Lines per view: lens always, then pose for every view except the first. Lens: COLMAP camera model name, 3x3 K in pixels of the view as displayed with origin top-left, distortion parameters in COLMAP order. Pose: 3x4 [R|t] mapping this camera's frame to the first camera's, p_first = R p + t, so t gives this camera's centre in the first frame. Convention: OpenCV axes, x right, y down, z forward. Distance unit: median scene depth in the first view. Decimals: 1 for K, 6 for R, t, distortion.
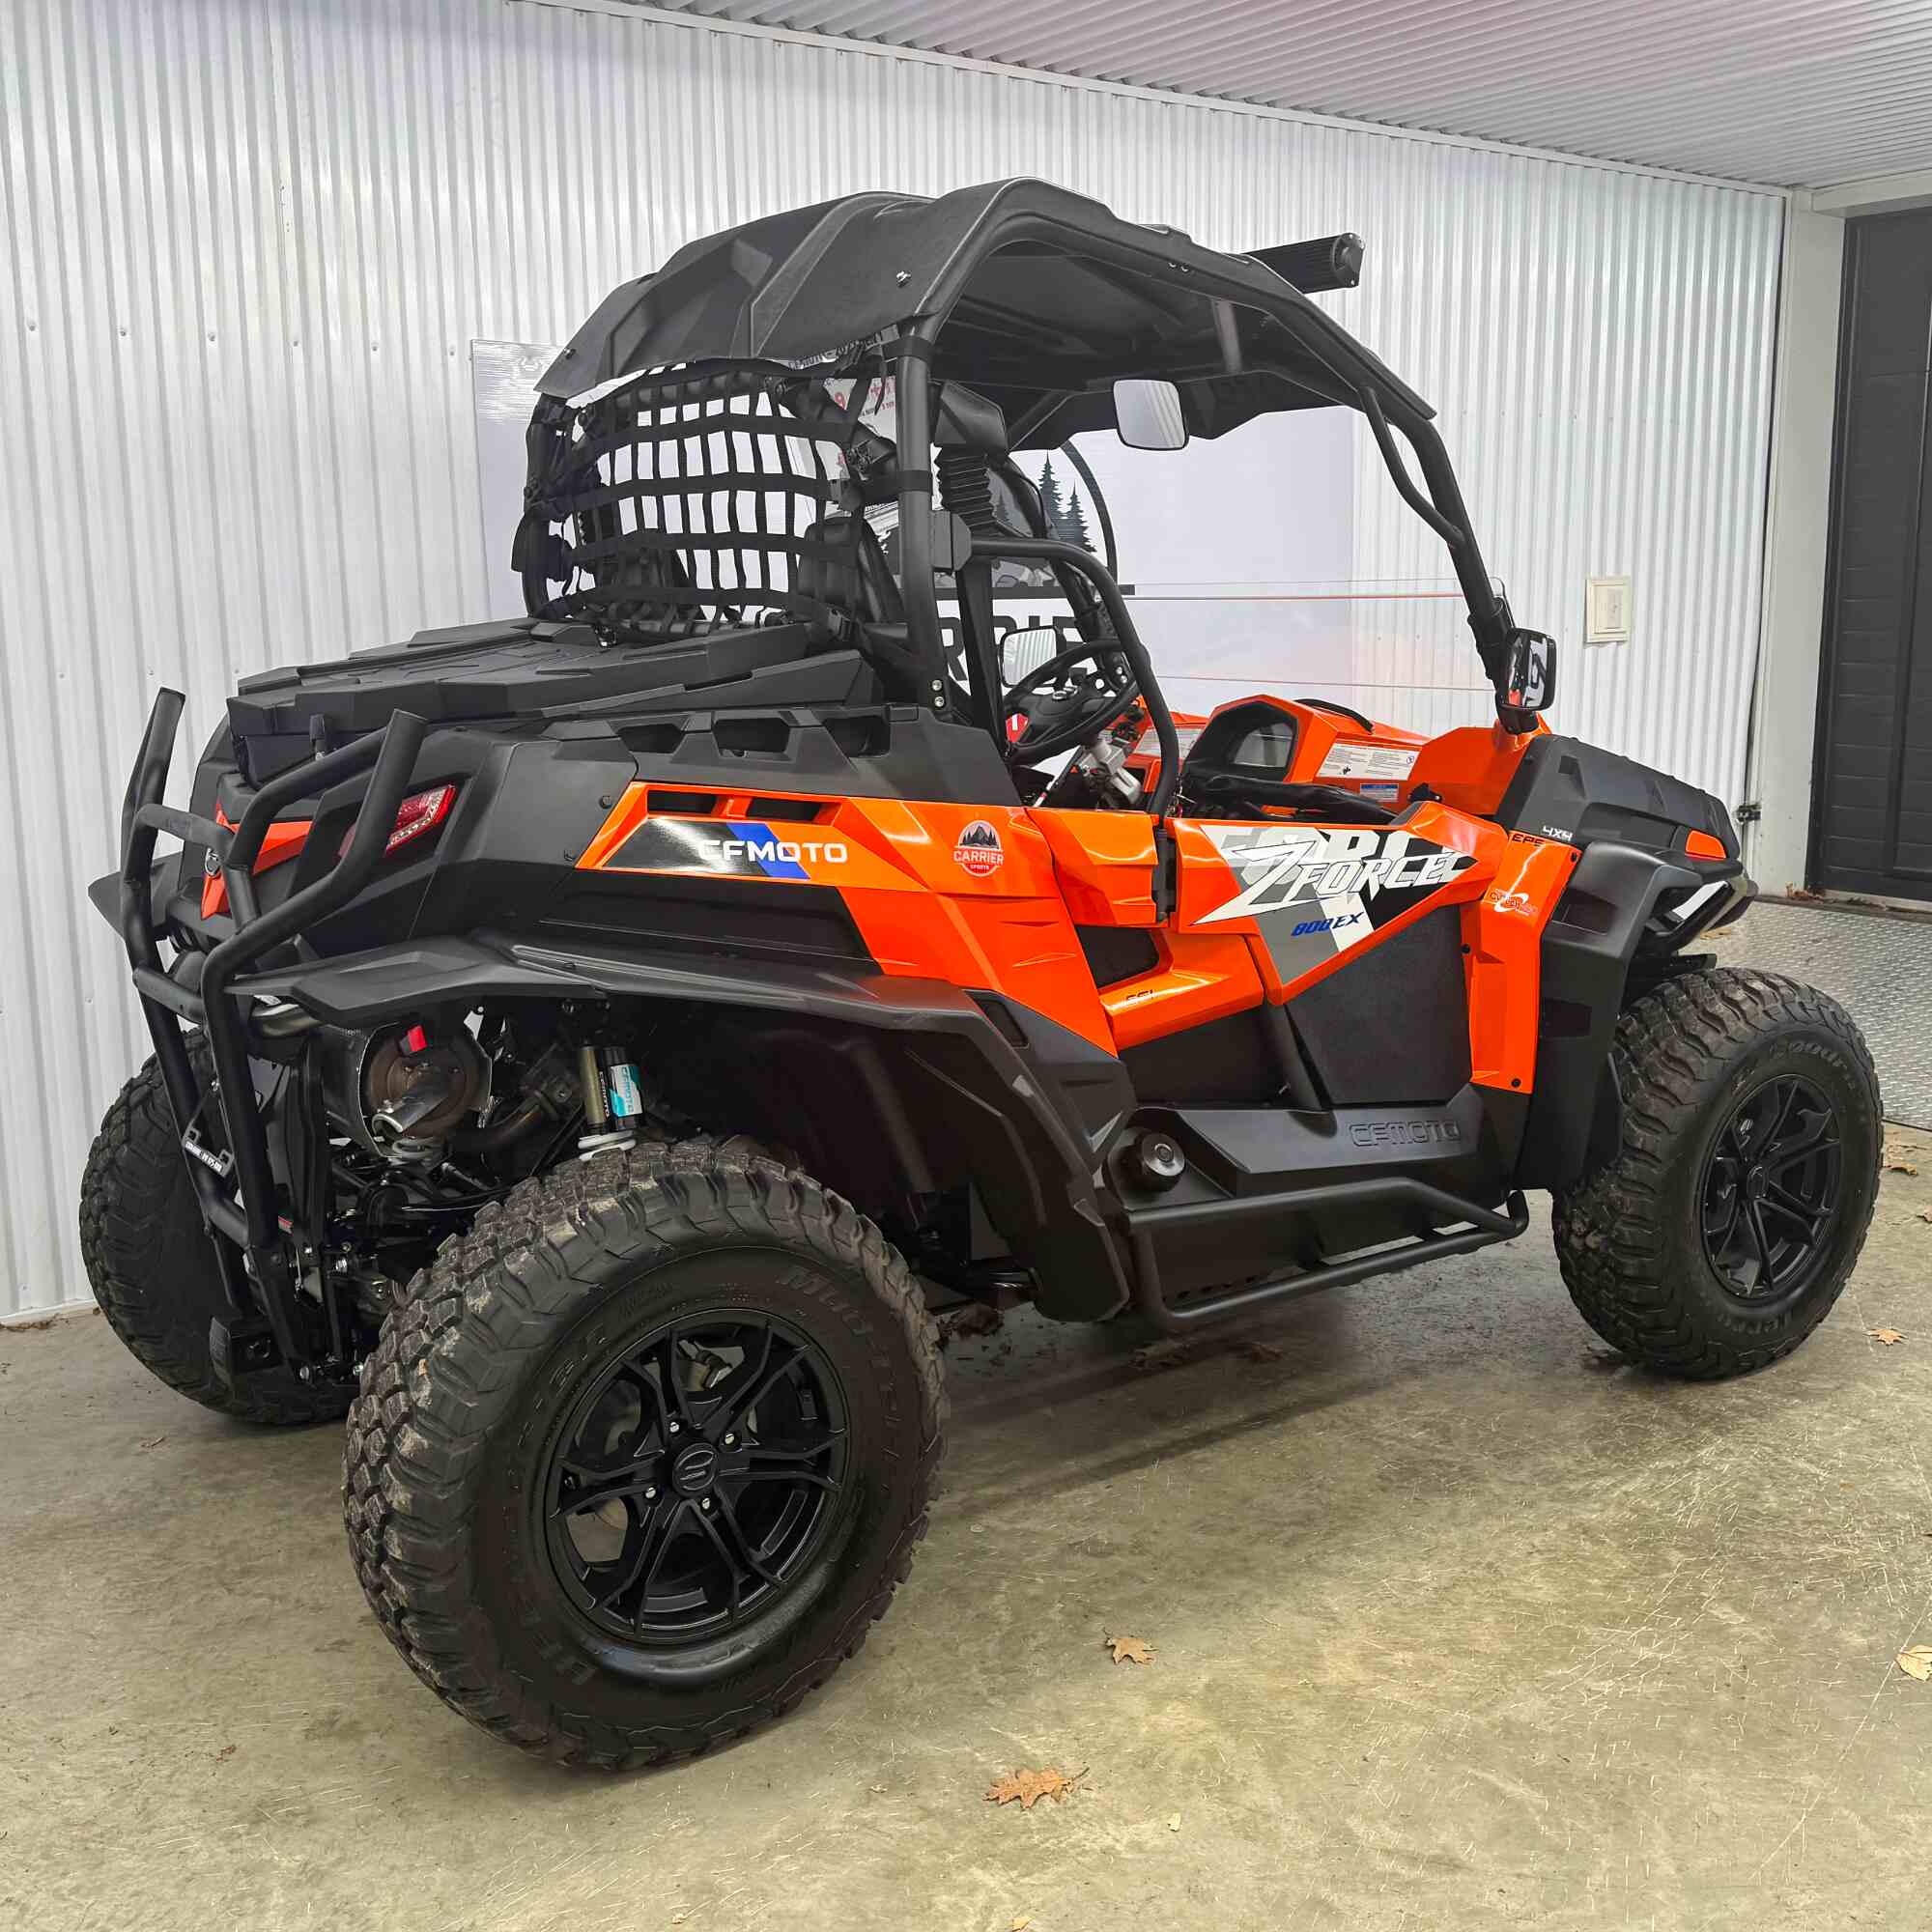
lens RADIAL K [[2074.4, 0, 1004.5], [0, 2074.4, 961.3], [0, 0, 1]] dist [0.190295, -0.412071]
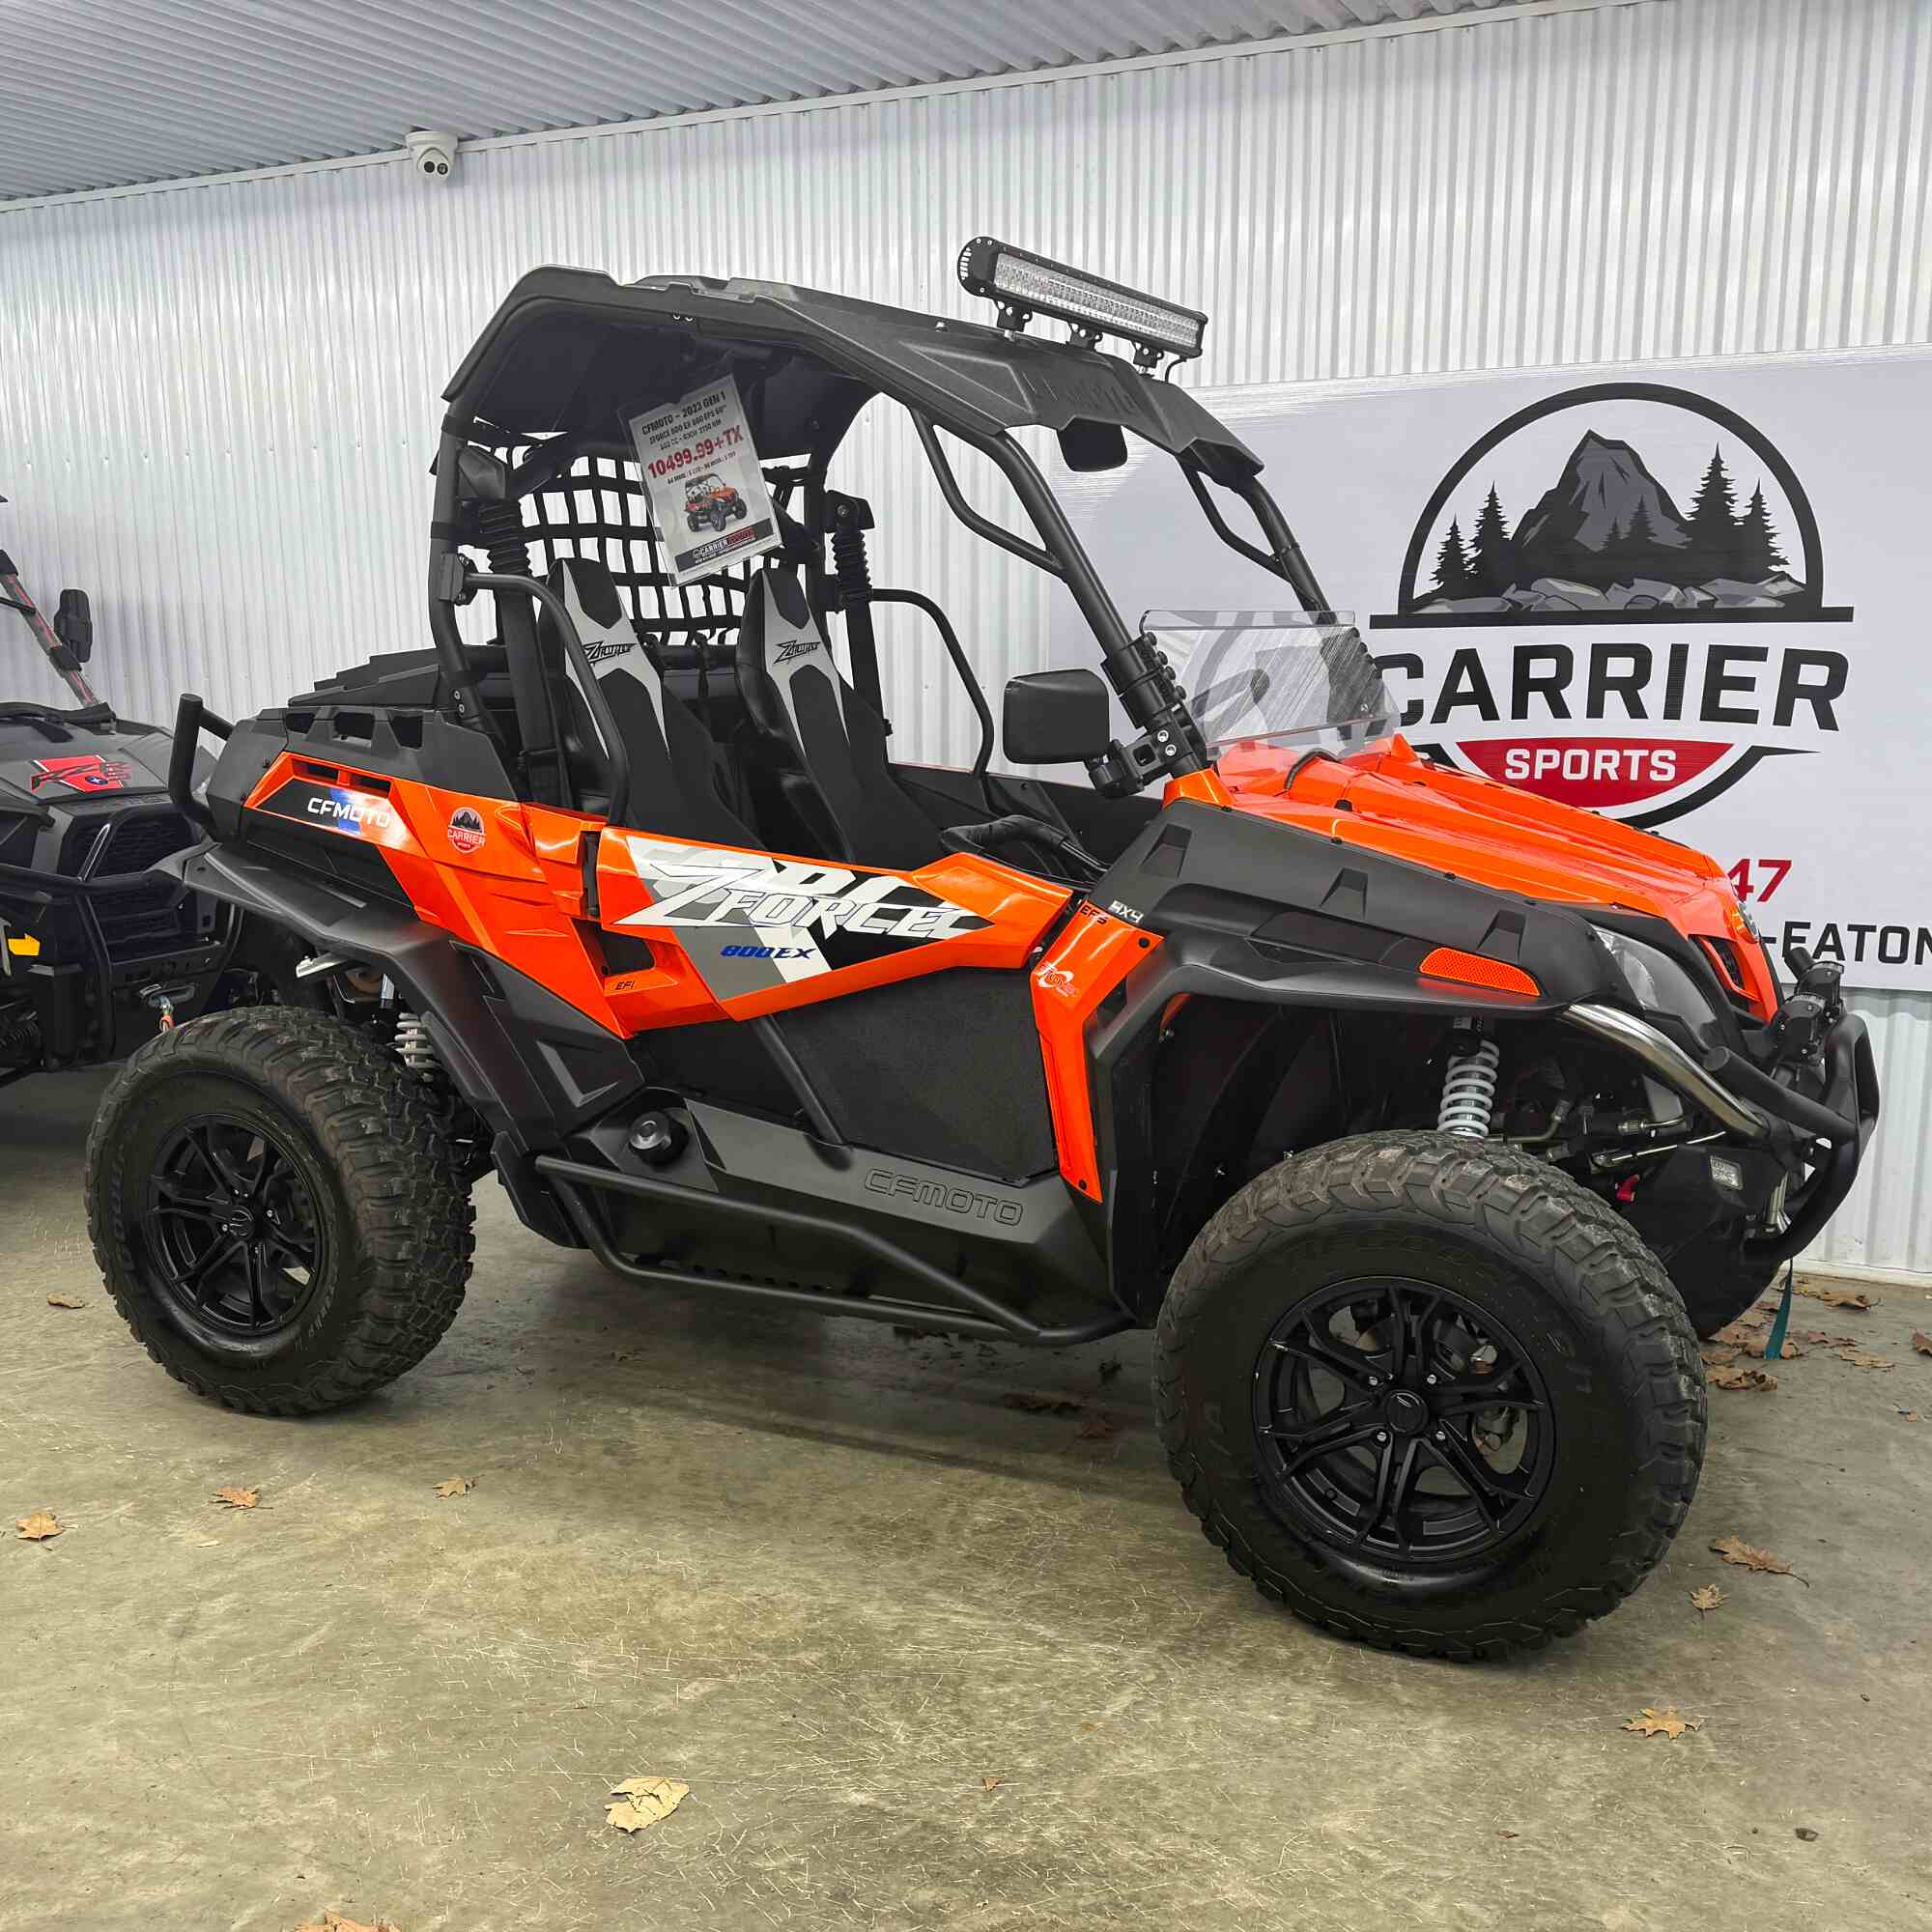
lens RADIAL K [[2099.0, 0, 911.9], [0, 2099.0, 1138.7], [0, 0, 1]] dist [0.196468, -0.422403]
pose [[0.457293, 0.213829, -0.863227, 1.091432], [-0.155663, 0.974924, 0.159035, -0.103159], [0.875587, 0.061647, 0.479112, 0.557663]]
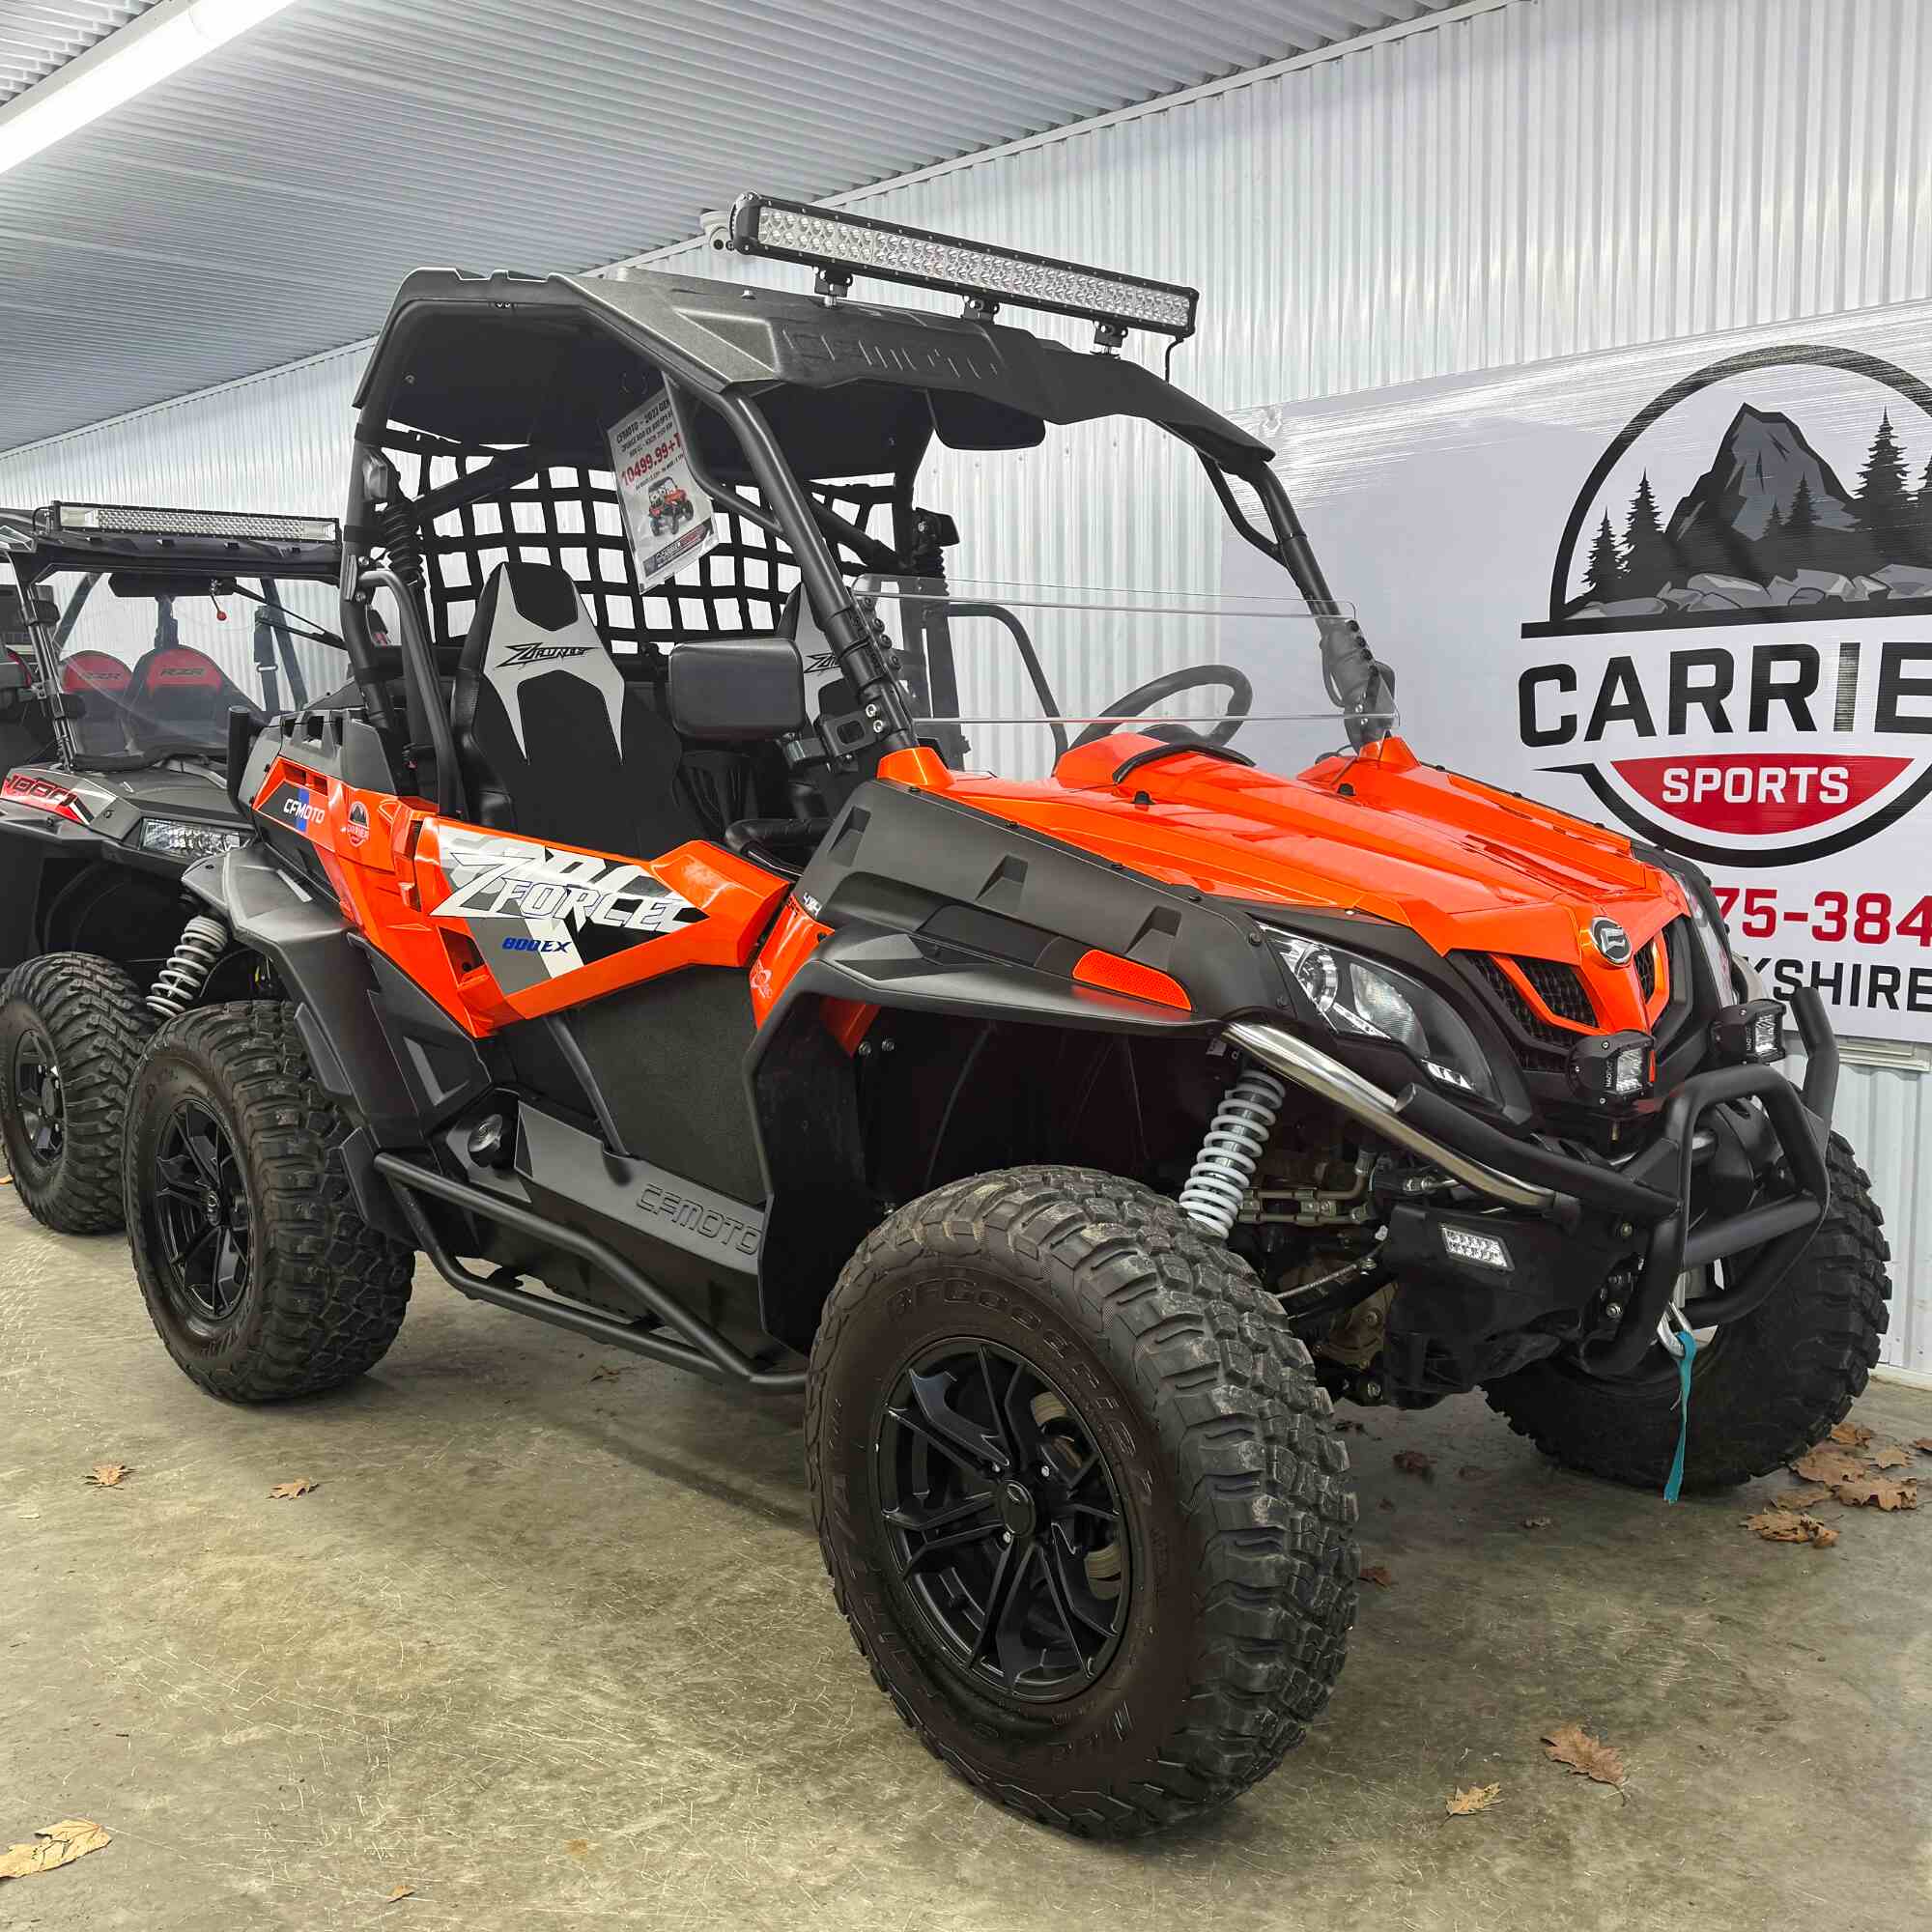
lens RADIAL K [[1970.6, 0, 1021.4], [0, 1970.6, 1031.3], [0, 0, 1]] dist [0.172680, -0.355675]
pose [[0.158905, 0.152585, -0.975432, 1.084871], [-0.161940, 0.978632, 0.126704, -0.130755], [0.973922, 0.137828, 0.180219, 1.040703]]
